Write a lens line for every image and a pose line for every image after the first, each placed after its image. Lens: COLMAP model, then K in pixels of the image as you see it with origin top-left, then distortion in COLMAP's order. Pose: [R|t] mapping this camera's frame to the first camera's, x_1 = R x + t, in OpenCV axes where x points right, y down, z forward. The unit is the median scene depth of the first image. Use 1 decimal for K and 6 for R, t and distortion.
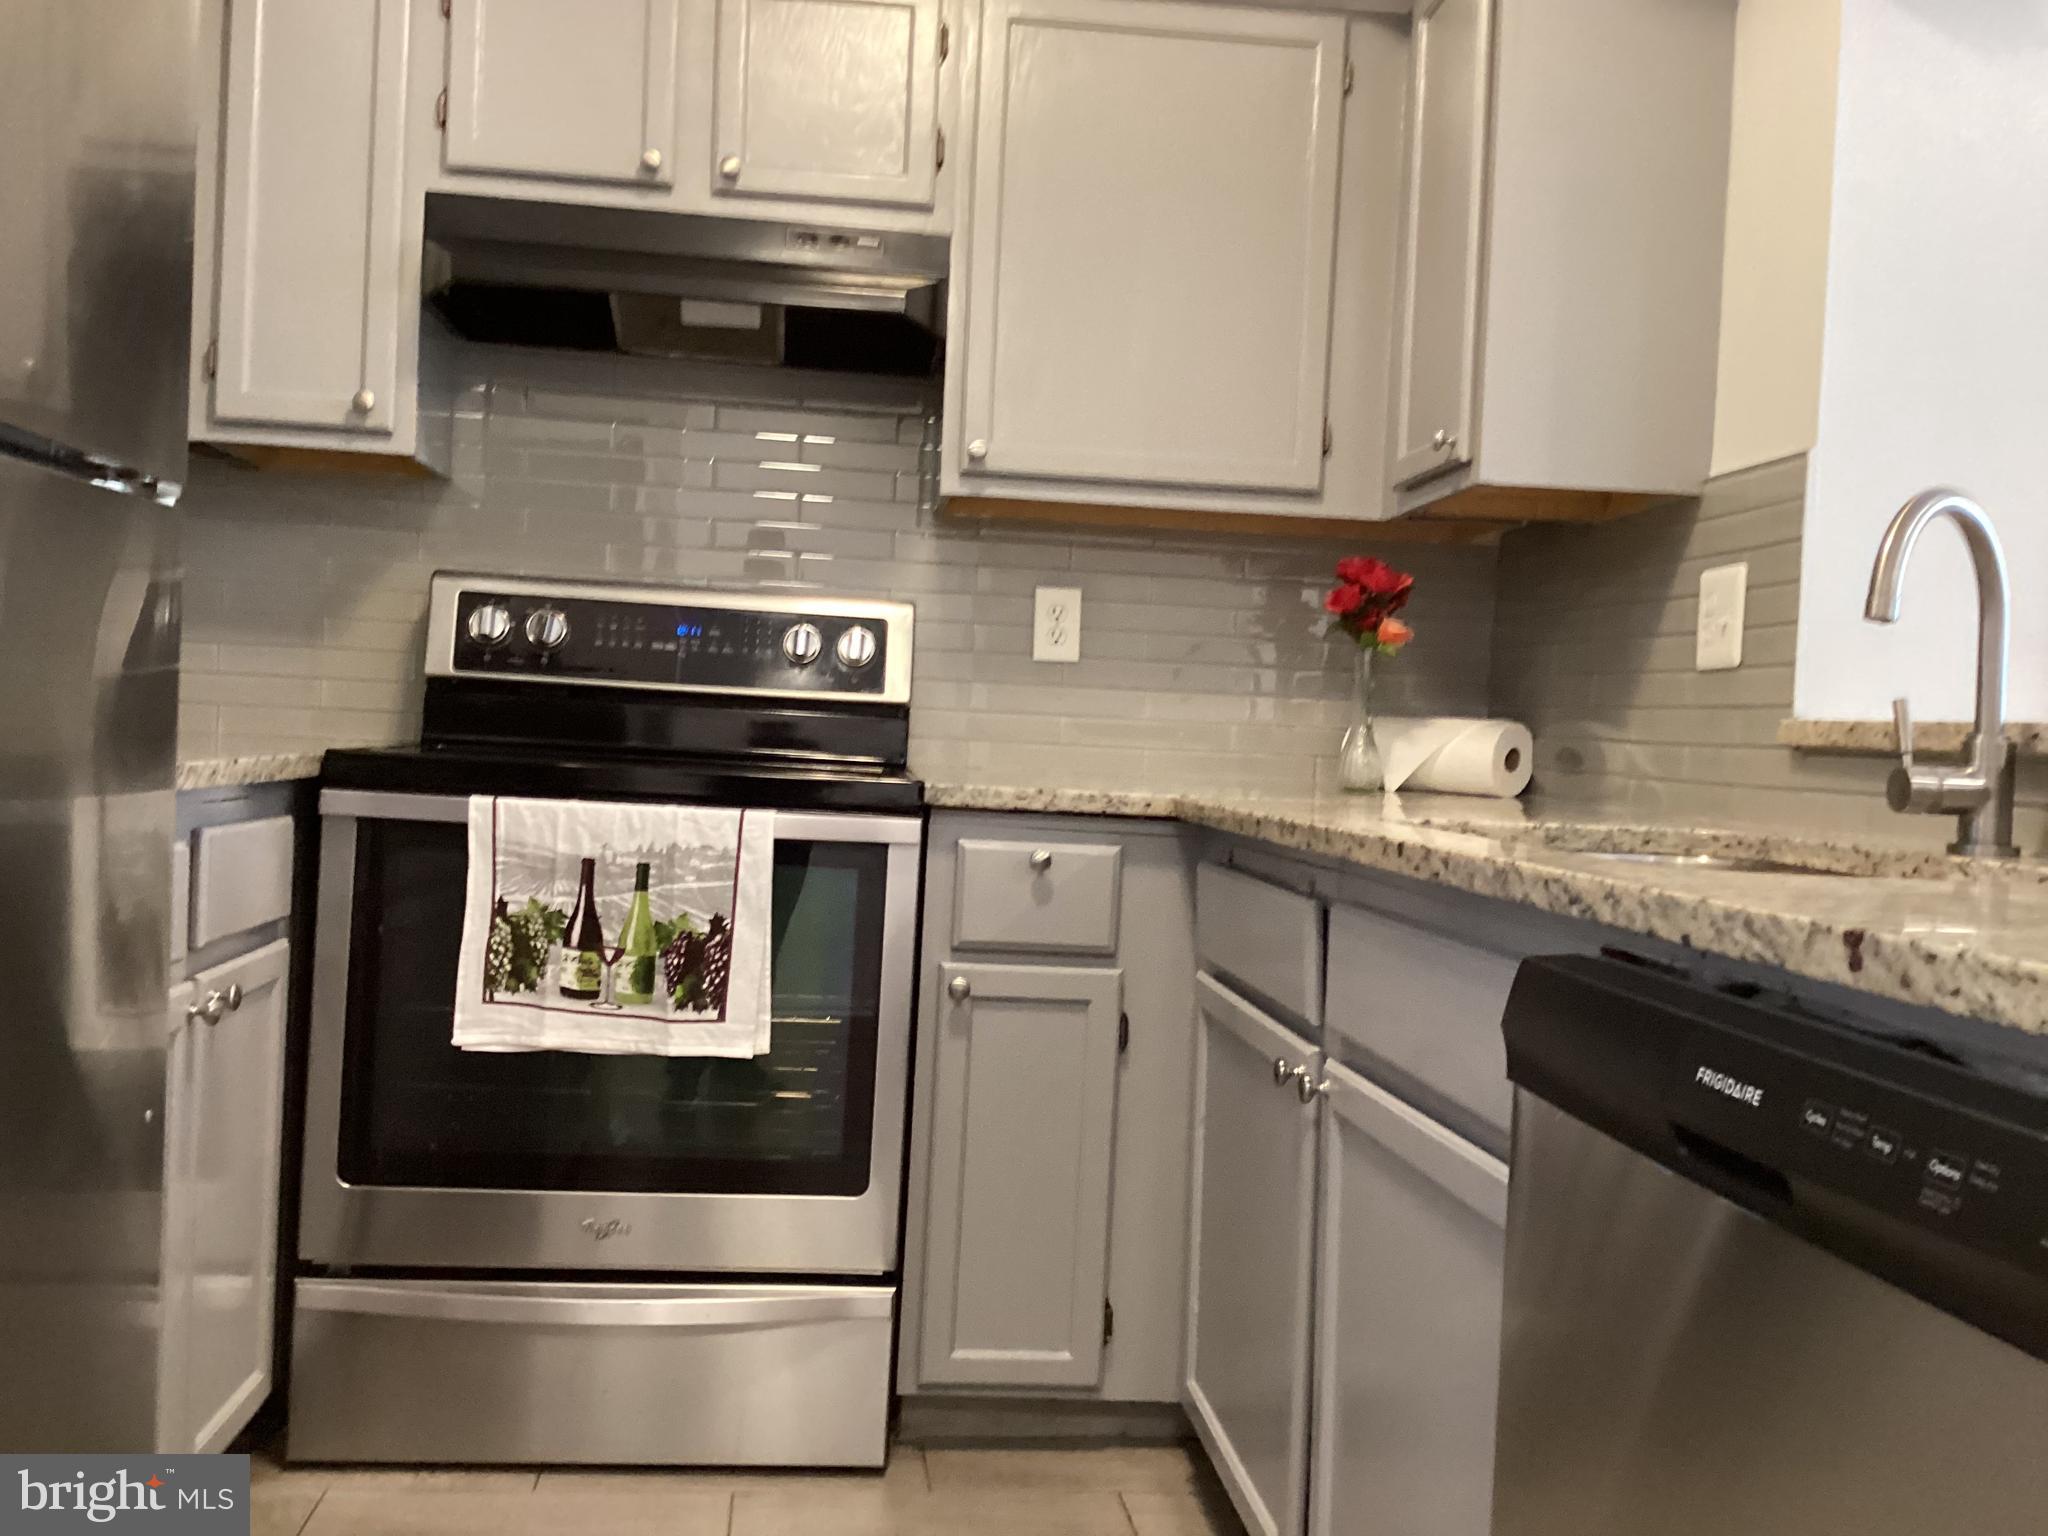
lens RADIAL K [[1867.8, 0, 972.2], [0, 1867.8, 748.9], [0, 0, 1]] dist [0.032853, 0.000000]
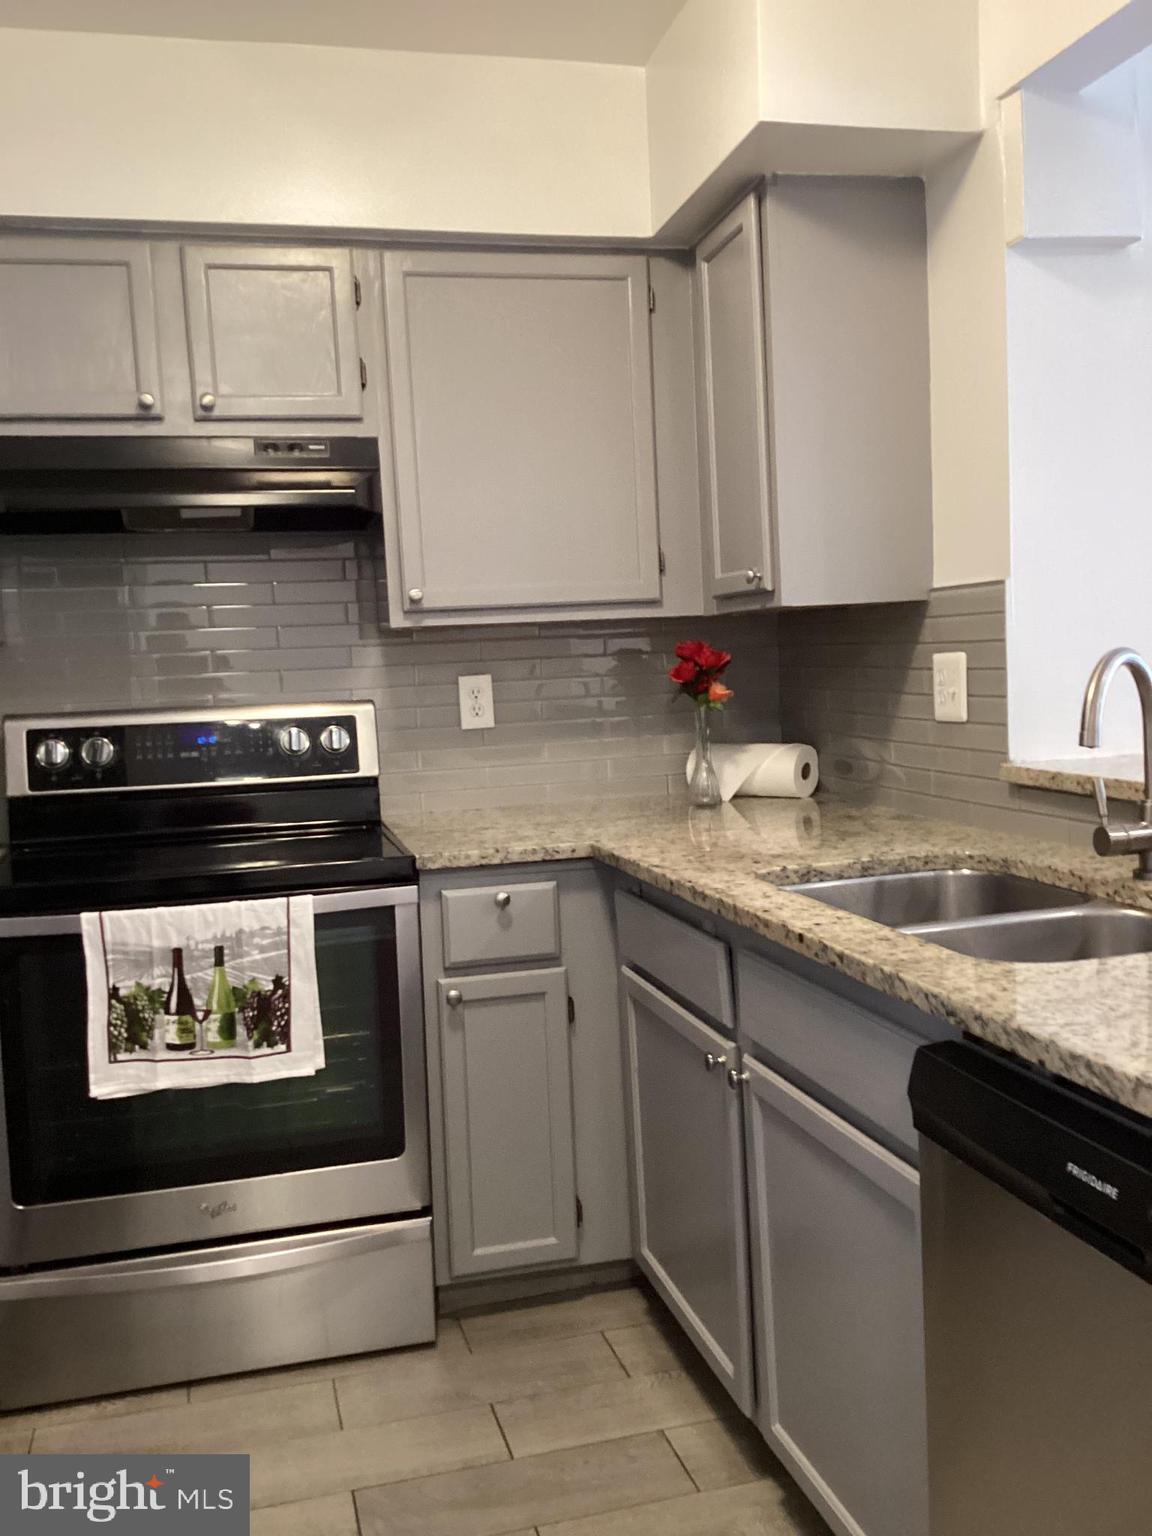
lens RADIAL K [[1400.9, 0, 545.5], [0, 1400.9, 747.0], [0, 0, 1]] dist [0.032853, 0.000000]
pose [[0.983970, -0.107503, 0.142288, -0.068008], [0.099788, 0.993179, 0.060315, -0.113539], [-0.147801, -0.045149, 0.987986, -0.033383]]
